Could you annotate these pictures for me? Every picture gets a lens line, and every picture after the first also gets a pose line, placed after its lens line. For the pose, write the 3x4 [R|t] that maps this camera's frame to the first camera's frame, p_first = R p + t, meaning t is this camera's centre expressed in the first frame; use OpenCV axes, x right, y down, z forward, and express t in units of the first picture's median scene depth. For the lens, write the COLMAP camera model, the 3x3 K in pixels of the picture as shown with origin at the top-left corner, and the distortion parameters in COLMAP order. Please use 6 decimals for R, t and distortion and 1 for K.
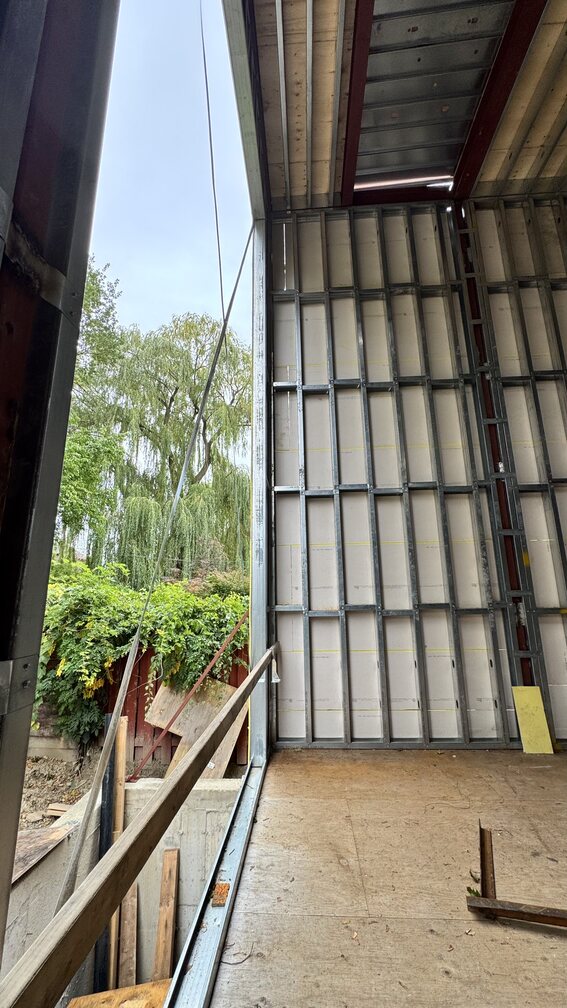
lens RADIAL K [[402.4, 0, 283.5], [0, 402.4, 504.0], [0, 0, 1]] dist [-0.002591, -0.000285]
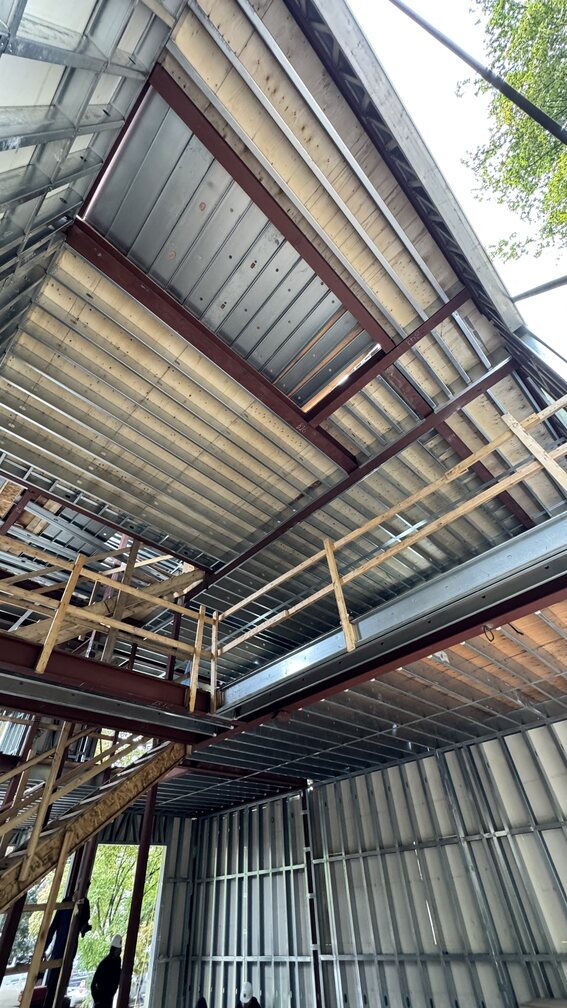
lens RADIAL K [[402.4, 0, 283.5], [0, 402.4, 504.0], [0, 0, 1]] dist [-0.002591, -0.000285]
pose [[-0.739759, 0.513775, 0.434502, 0.101982], [-0.089996, 0.564393, -0.820586, 0.104485], [-0.666827, -0.646139, -0.371277, 0.814199]]
